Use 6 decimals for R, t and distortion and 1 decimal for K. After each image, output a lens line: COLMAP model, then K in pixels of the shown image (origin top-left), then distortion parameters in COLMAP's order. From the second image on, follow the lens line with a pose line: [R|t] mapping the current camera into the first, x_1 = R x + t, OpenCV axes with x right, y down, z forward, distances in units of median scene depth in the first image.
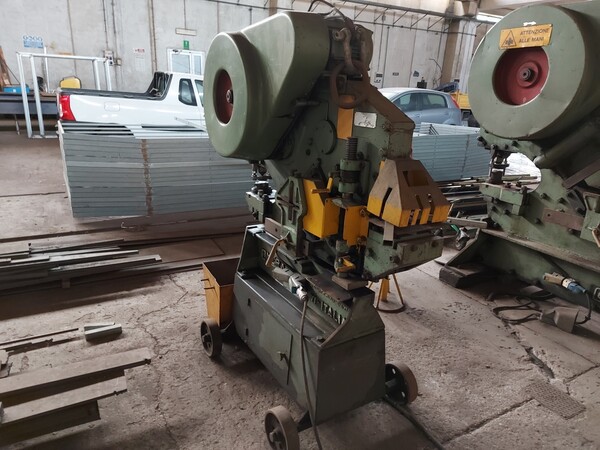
lens RADIAL K [[447.4, 0, 300.0], [0, 447.4, 225.0], [0, 0, 1]] dist [0.001719, -0.003241]
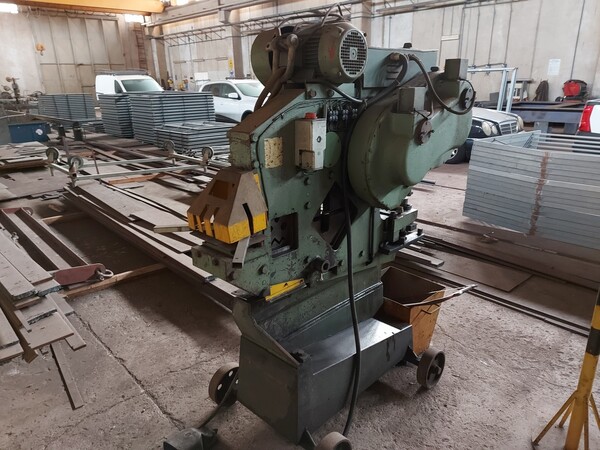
lens RADIAL K [[447.4, 0, 300.0], [0, 447.4, 225.0], [0, 0, 1]] dist [0.001719, -0.003241]
pose [[0.192559, 0.239551, -0.951597, 0.435877], [-0.262917, 0.946884, 0.185163, -0.087106], [0.945408, 0.214536, 0.245313, 0.333193]]
